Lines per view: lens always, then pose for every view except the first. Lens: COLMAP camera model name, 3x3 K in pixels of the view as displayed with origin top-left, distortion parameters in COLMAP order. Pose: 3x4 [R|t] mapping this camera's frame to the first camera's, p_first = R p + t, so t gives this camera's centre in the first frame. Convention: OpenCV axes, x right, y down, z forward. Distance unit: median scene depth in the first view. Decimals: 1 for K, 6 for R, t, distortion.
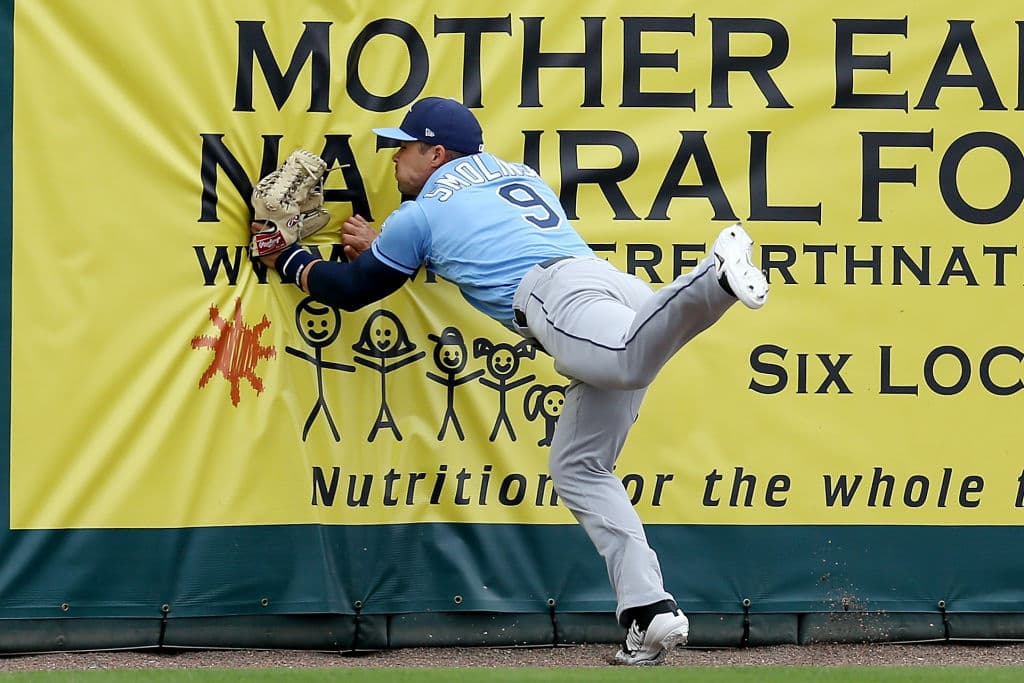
lens RADIAL K [[6493.3, 0, 514.7], [0, 6493.3, 338.5], [0, 0, 1]] dist [-0.883889, 0.000000]
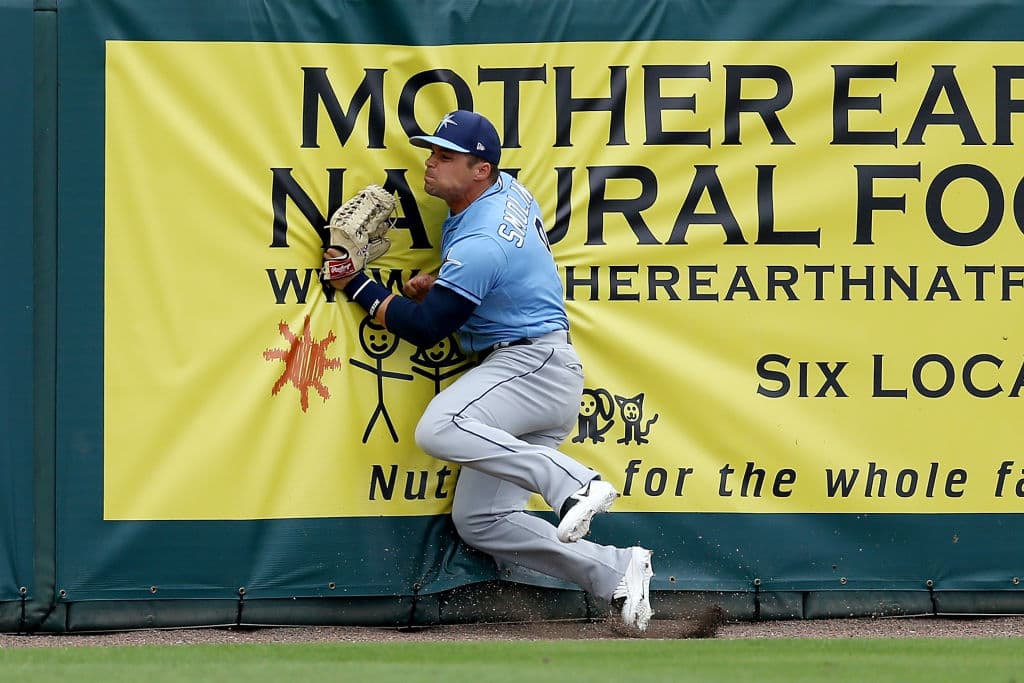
lens RADIAL K [[6493.3, 0, 513.5], [0, 6493.3, 335.4], [0, 0, 1]] dist [-0.883889, 0.000000]
pose [[0.999934, -0.004804, -0.010413, 0.005250], [0.004776, 0.999985, -0.002665, 0.000522], [0.010426, 0.002616, 0.999942, -0.130814]]
